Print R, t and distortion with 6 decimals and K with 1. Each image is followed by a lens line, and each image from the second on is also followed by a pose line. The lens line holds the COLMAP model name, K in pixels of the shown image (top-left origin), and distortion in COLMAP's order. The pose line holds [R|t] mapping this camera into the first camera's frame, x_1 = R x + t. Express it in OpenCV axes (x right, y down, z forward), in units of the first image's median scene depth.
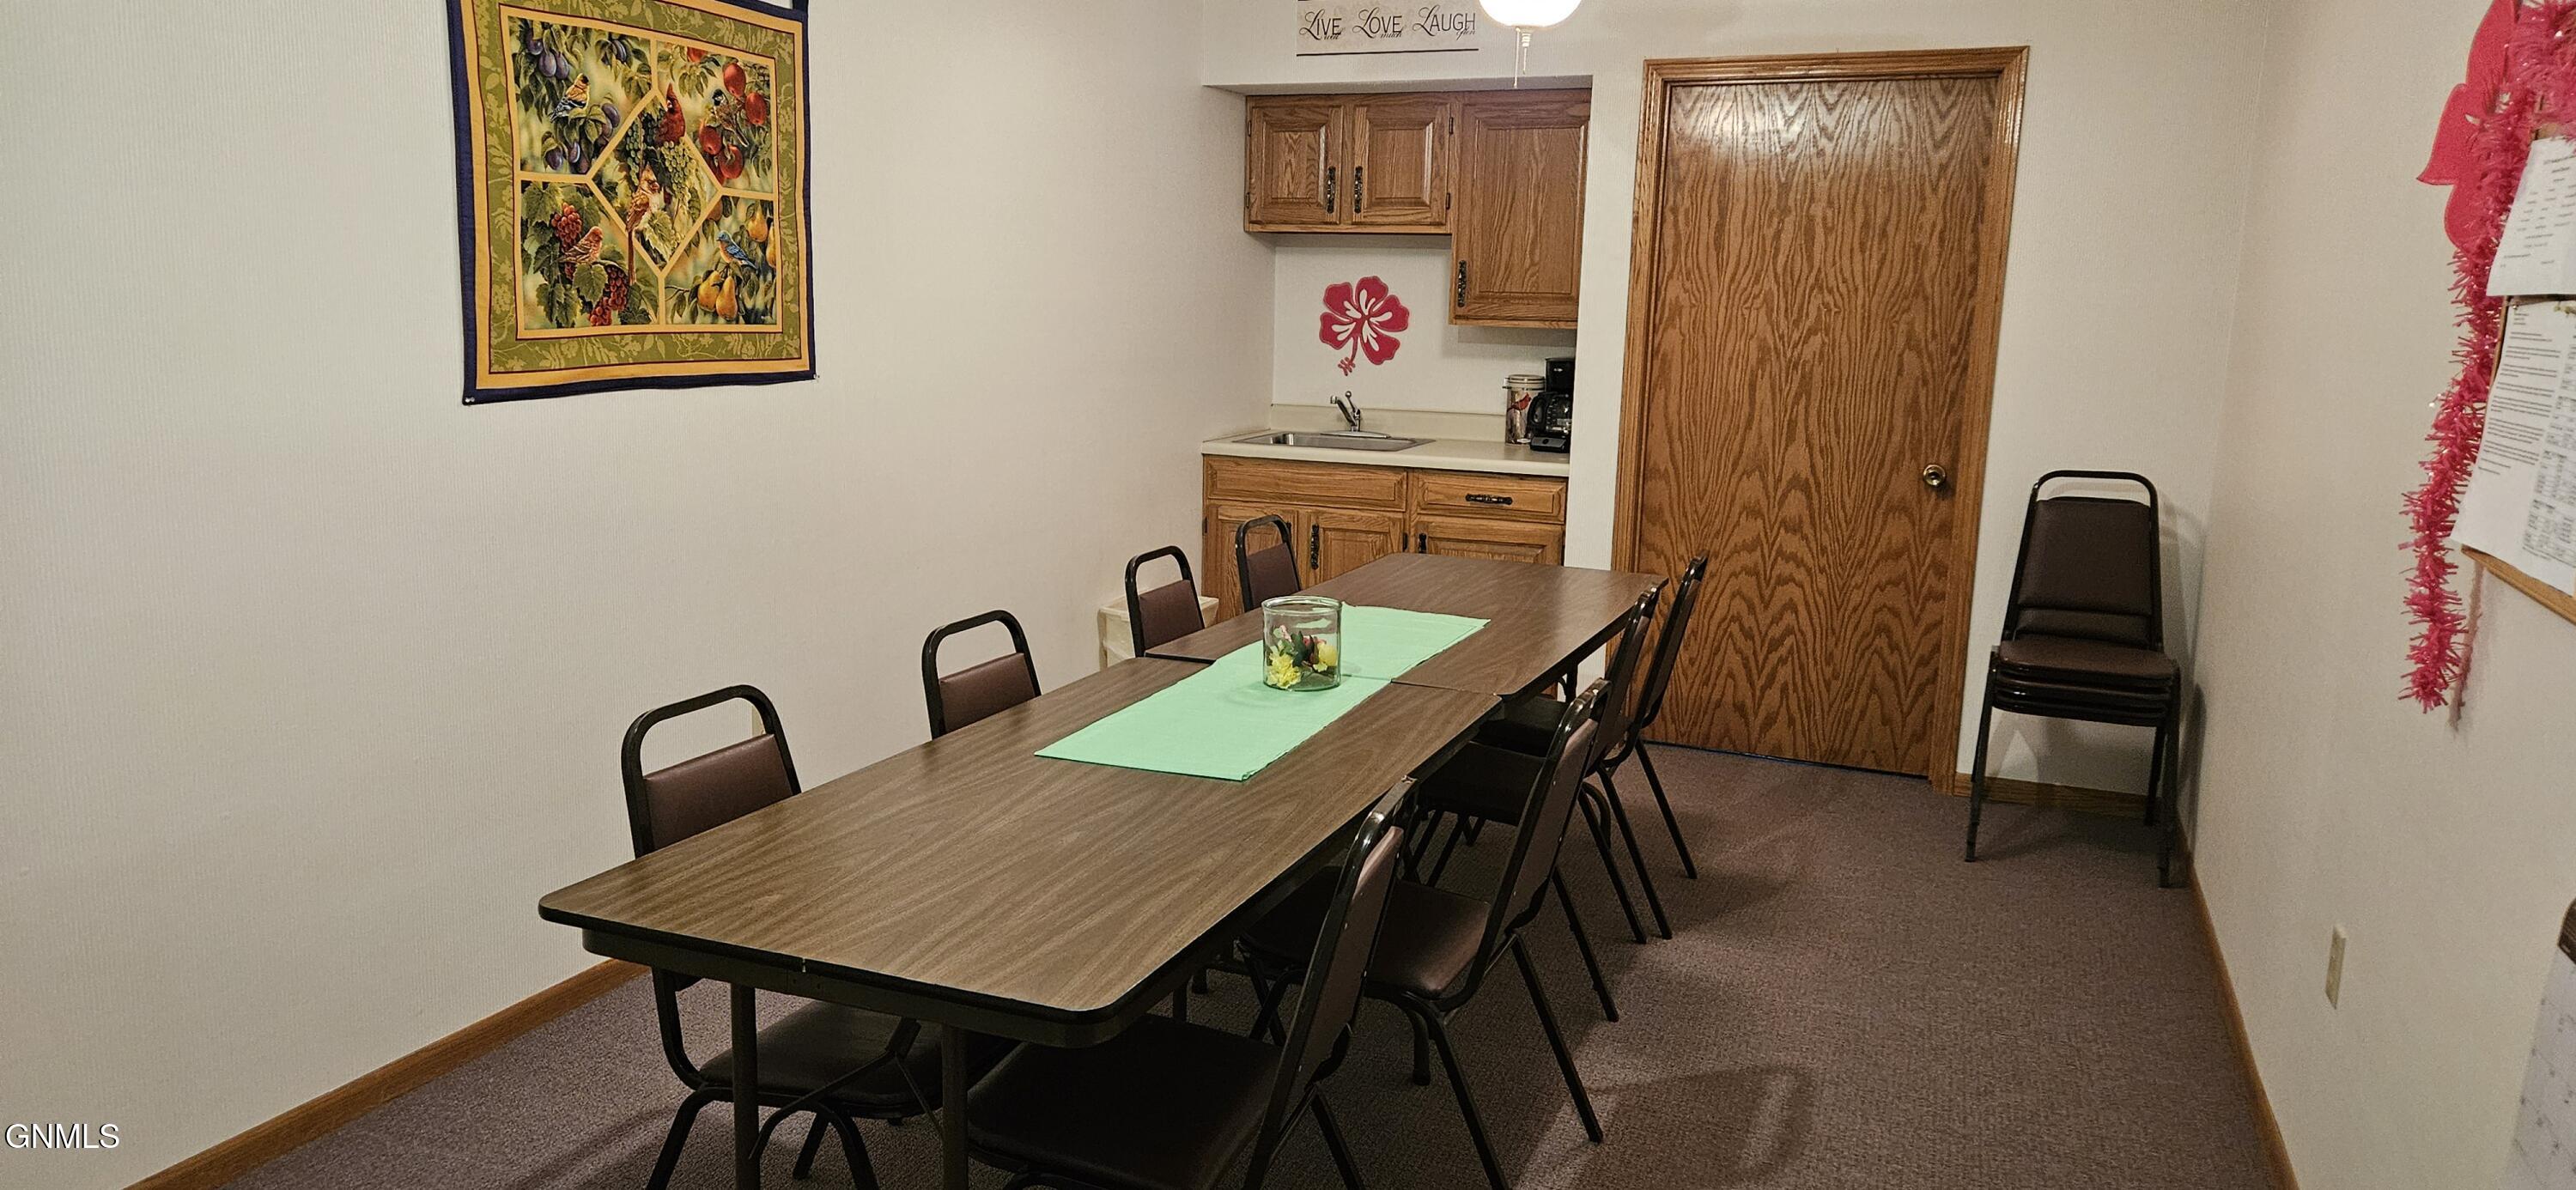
lens RADIAL K [[1653.1, 0, 1284.7], [0, 1653.1, 592.0], [0, 0, 1]] dist [-0.002446, -0.008548]
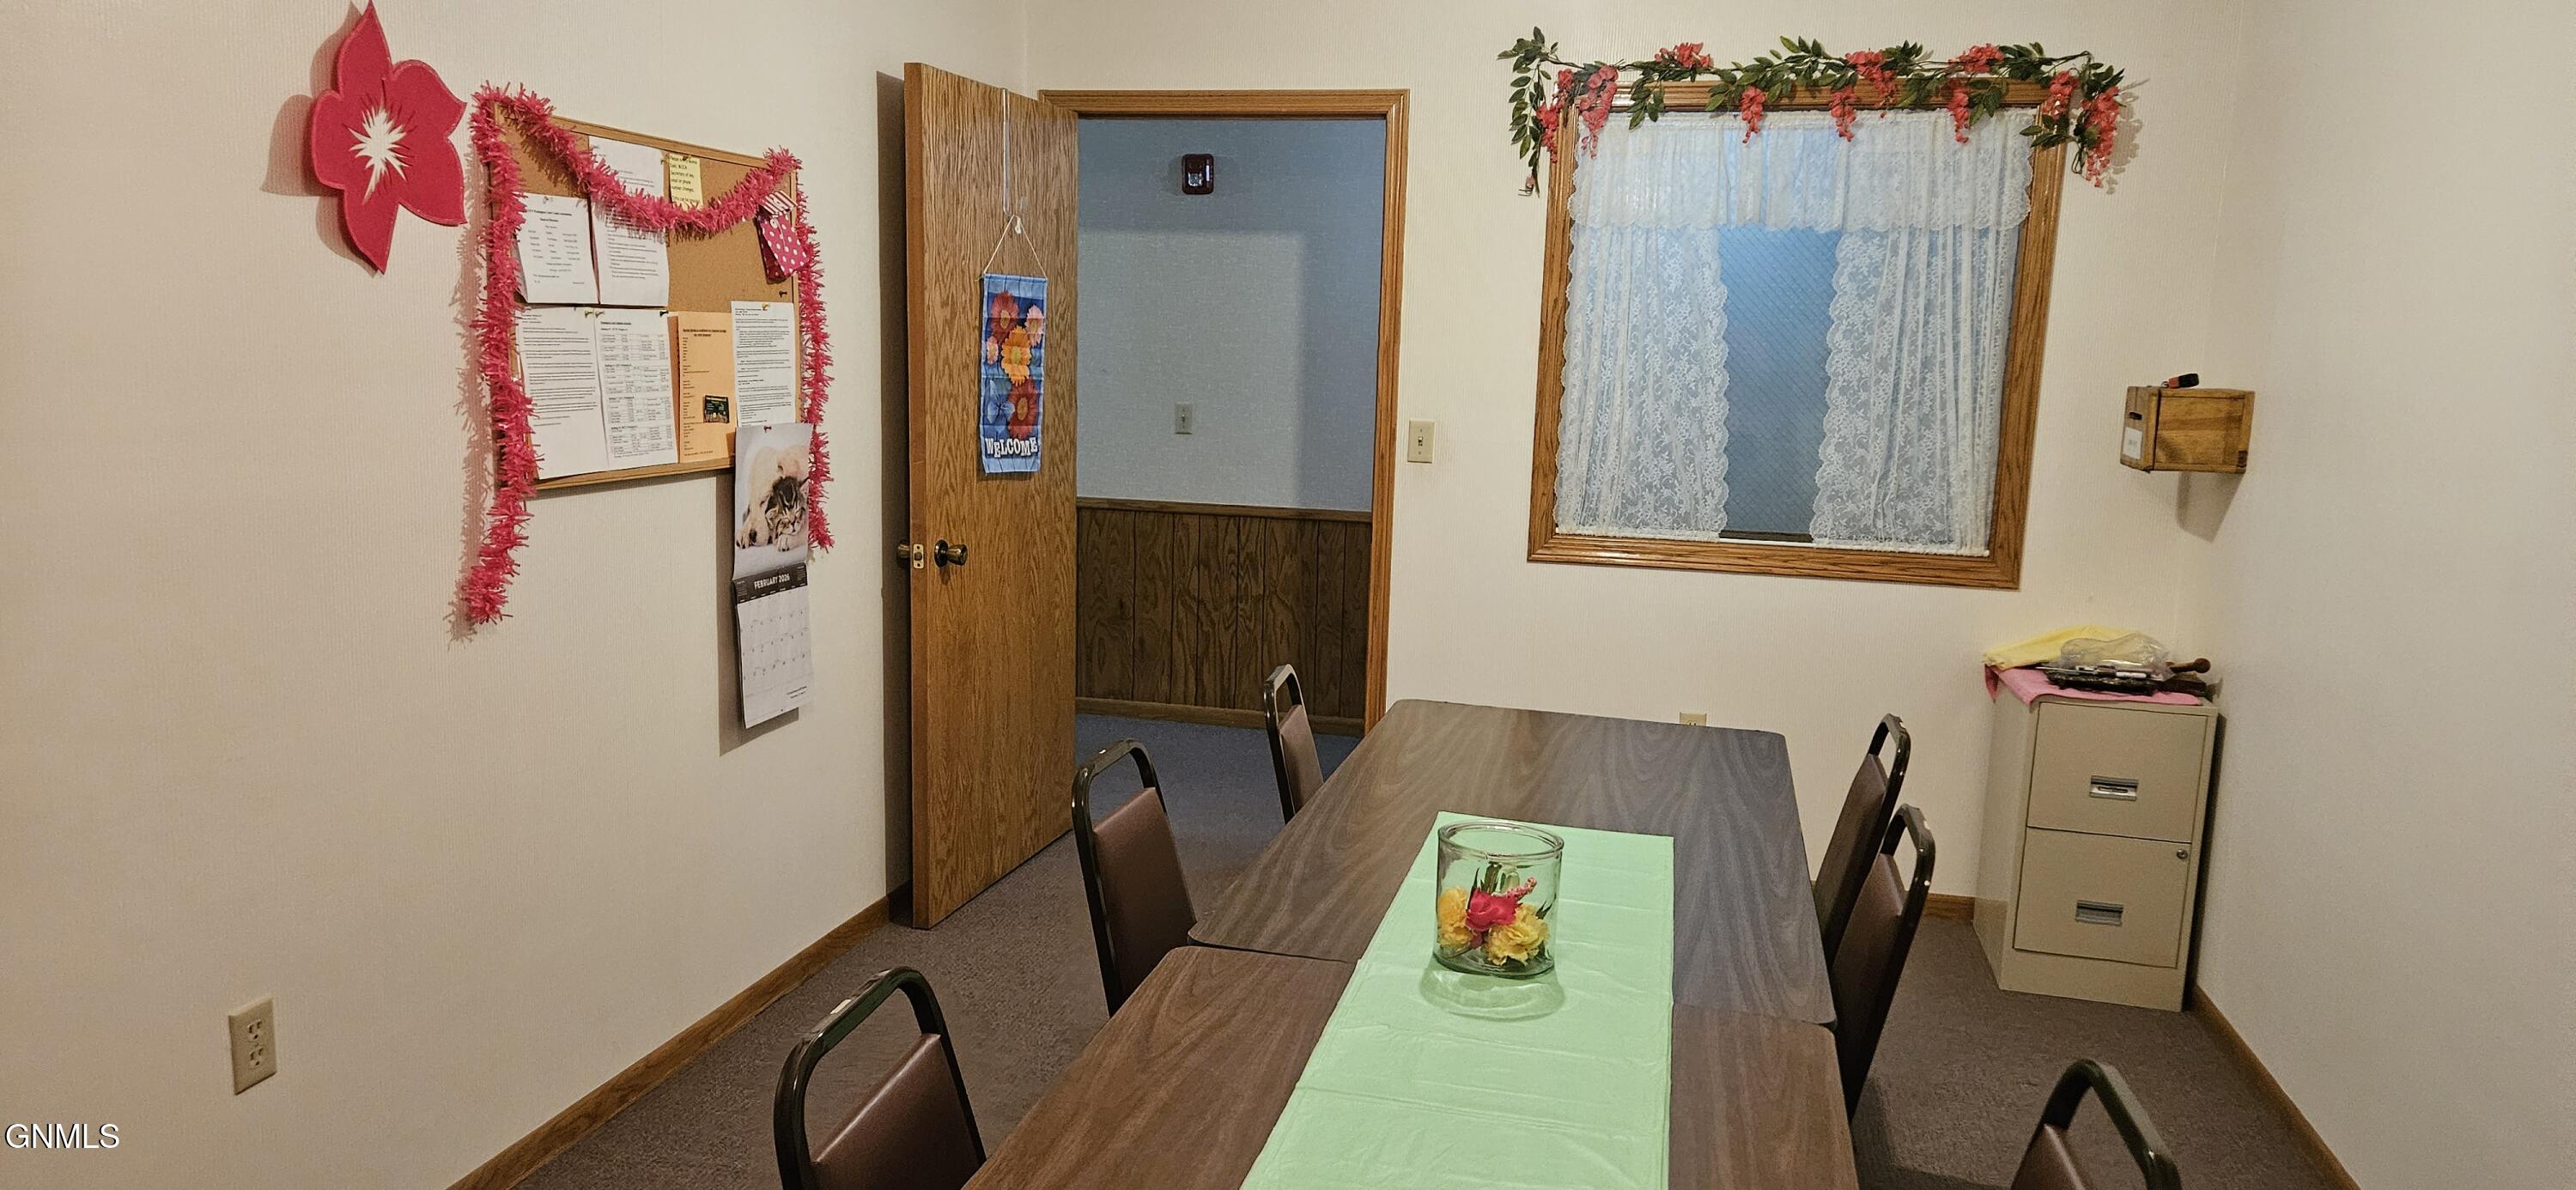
lens RADIAL K [[1653.1, 0, 1285.5], [0, 1653.1, 597.5], [0, 0, 1]] dist [-0.002446, -0.008548]
pose [[-0.985277, -0.027668, -0.168714, 0.258283], [-0.082013, 0.942354, 0.324411, -0.356066], [0.150012, 0.333471, -0.930749, 1.960699]]
